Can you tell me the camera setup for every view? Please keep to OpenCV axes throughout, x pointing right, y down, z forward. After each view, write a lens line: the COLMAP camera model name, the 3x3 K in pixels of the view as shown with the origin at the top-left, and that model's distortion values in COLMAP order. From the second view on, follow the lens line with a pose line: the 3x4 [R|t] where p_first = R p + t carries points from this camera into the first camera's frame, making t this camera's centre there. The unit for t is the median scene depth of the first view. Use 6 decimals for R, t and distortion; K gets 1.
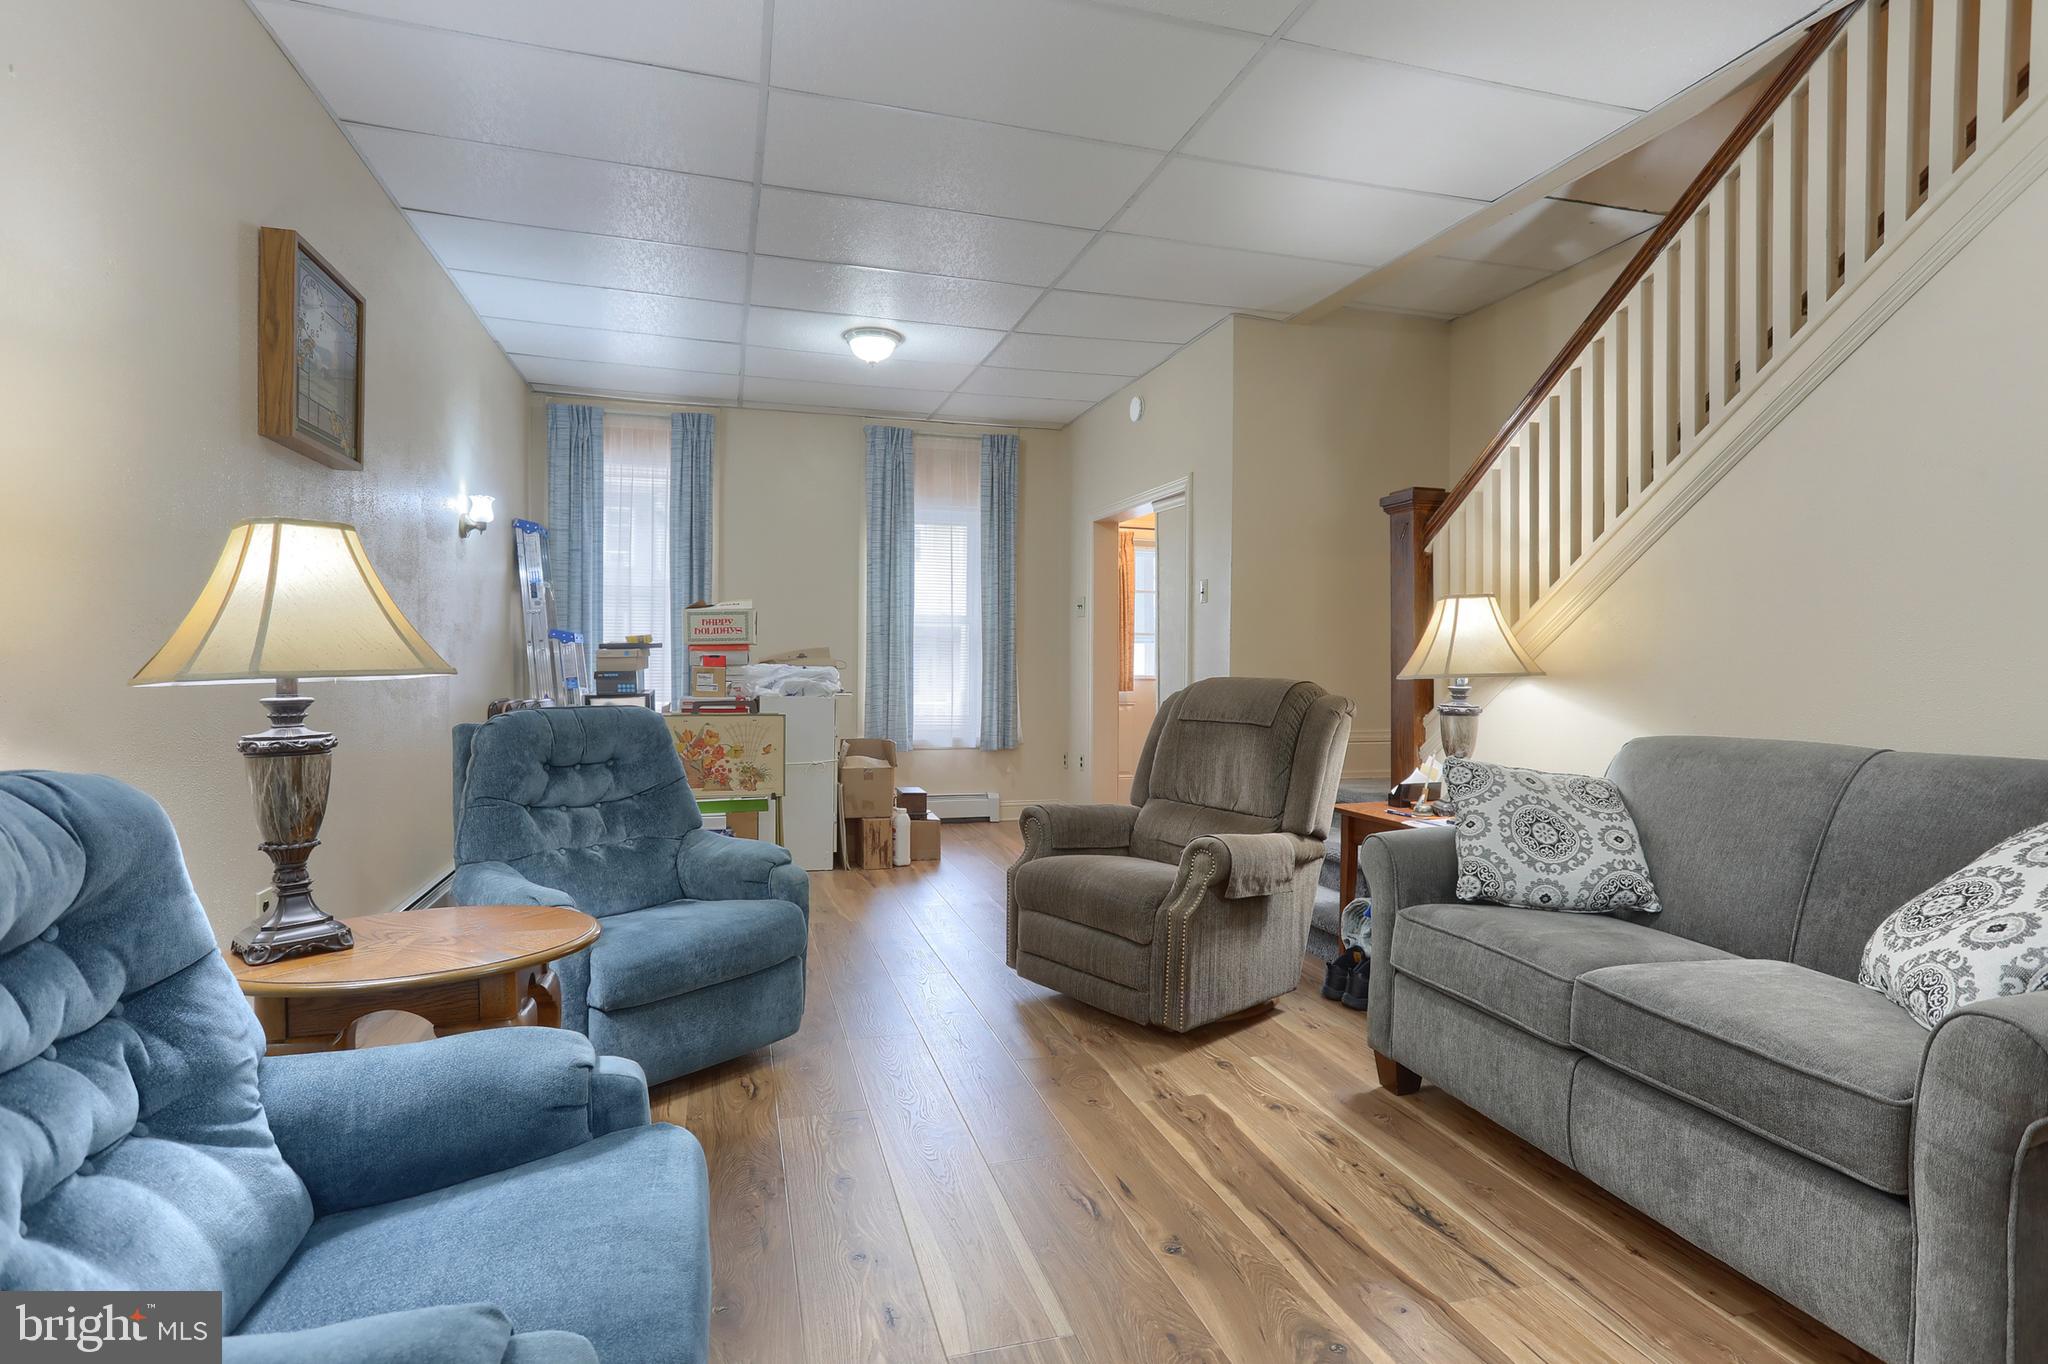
lens RADIAL K [[1062.0, 0, 1029.6], [0, 1062.0, 670.5], [0, 0, 1]] dist [-0.019617, 0.004061]
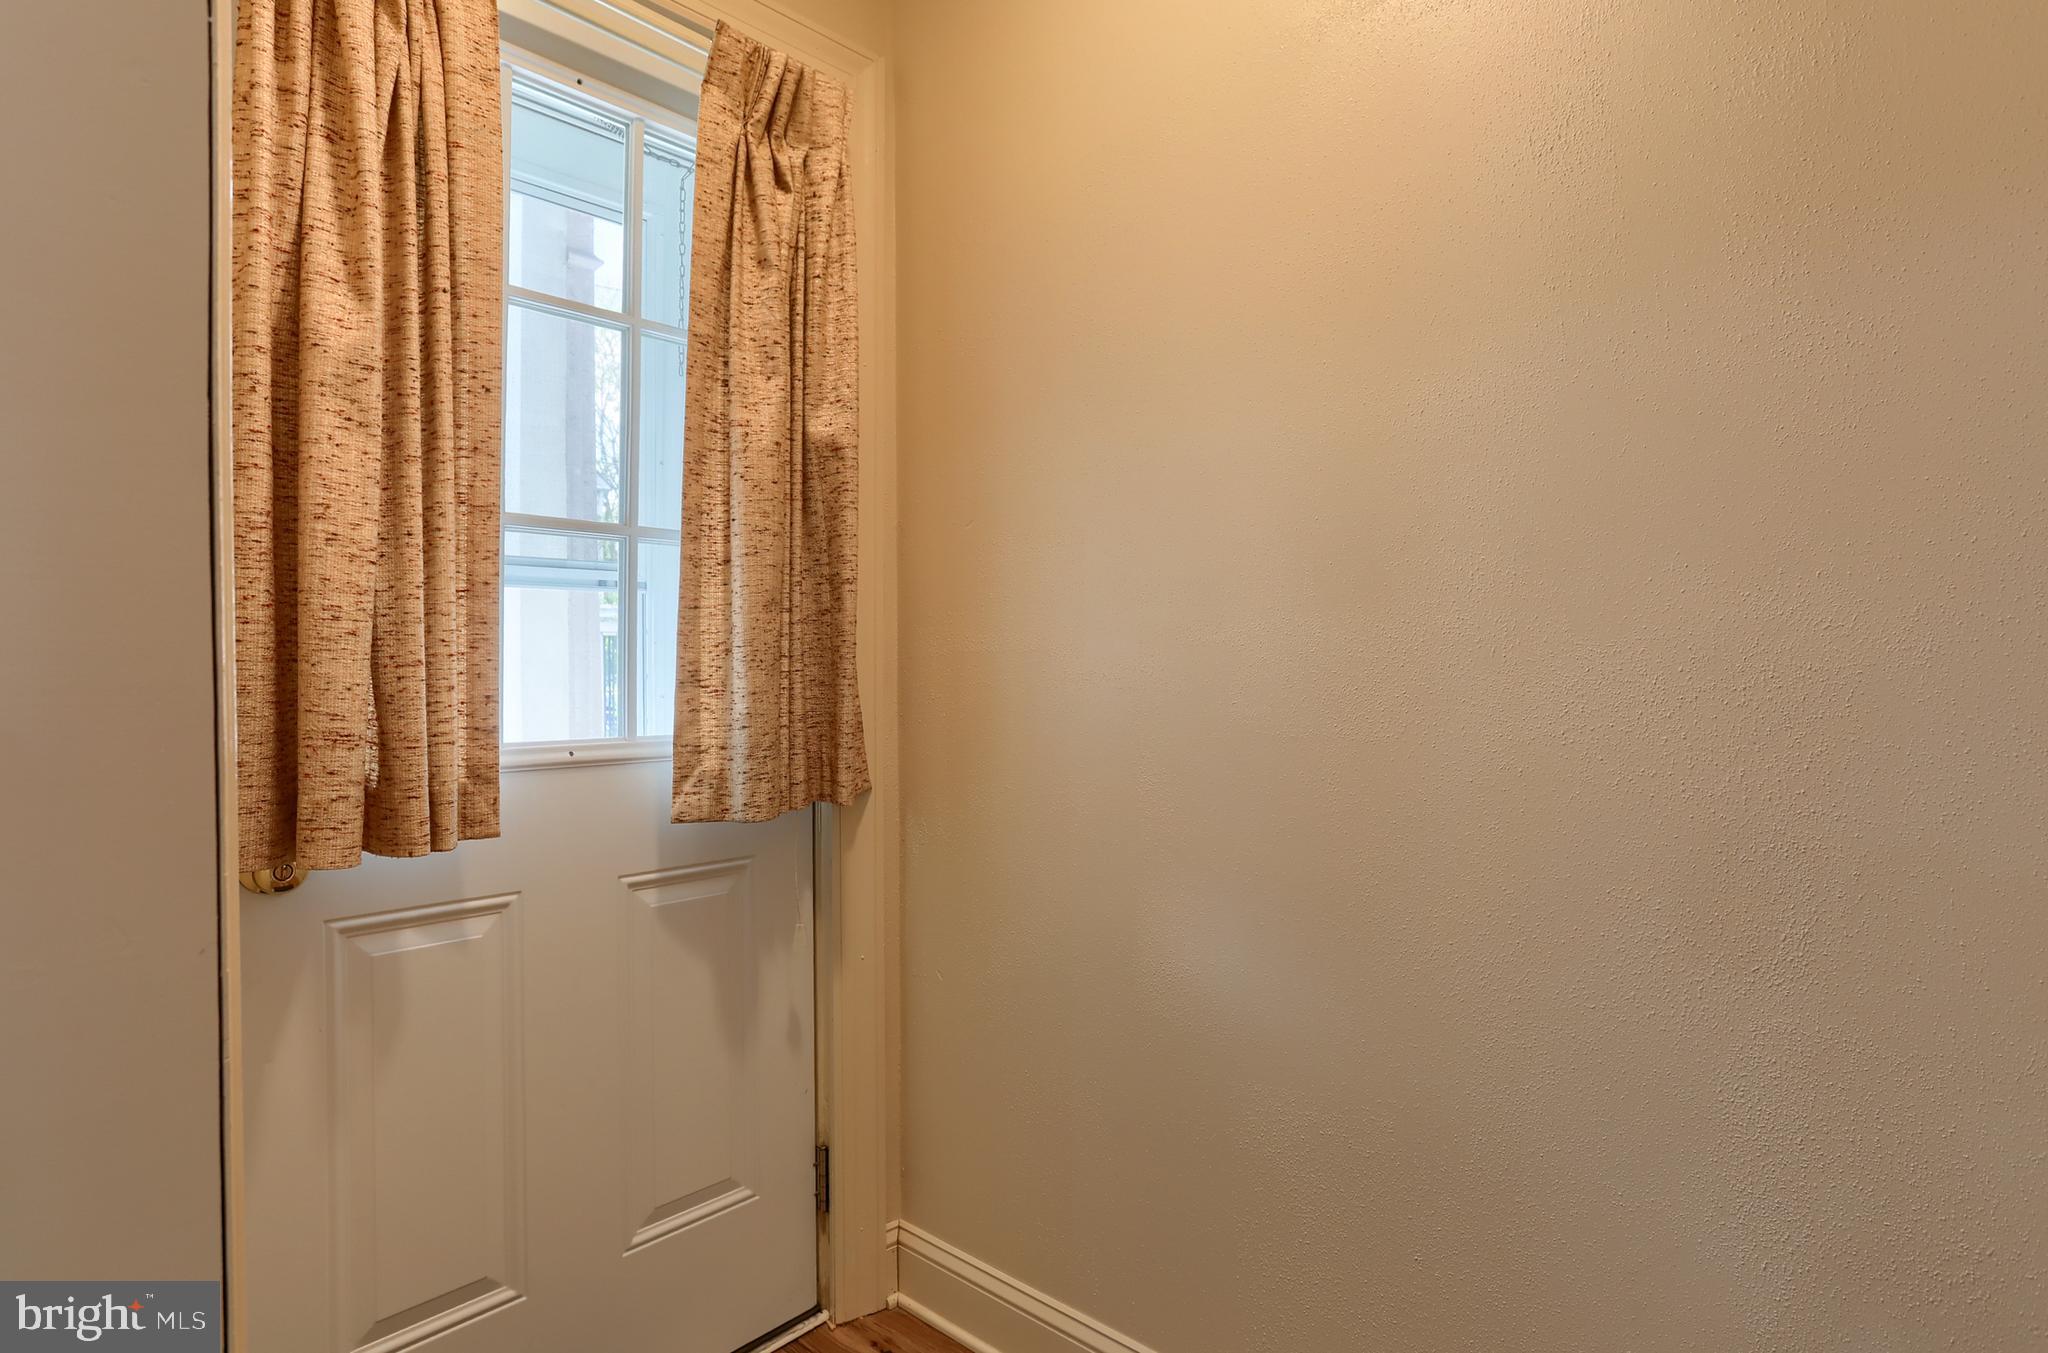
lens RADIAL K [[1062.0, 0, 1023.7], [0, 1062.0, 675.4], [0, 0, 1]] dist [-0.019617, 0.004061]
pose [[0.842432, -0.011975, 0.538670, 0.080969], [0.006707, 0.999909, 0.011739, -0.009382], [-0.538762, -0.006276, 0.842435, 0.846945]]
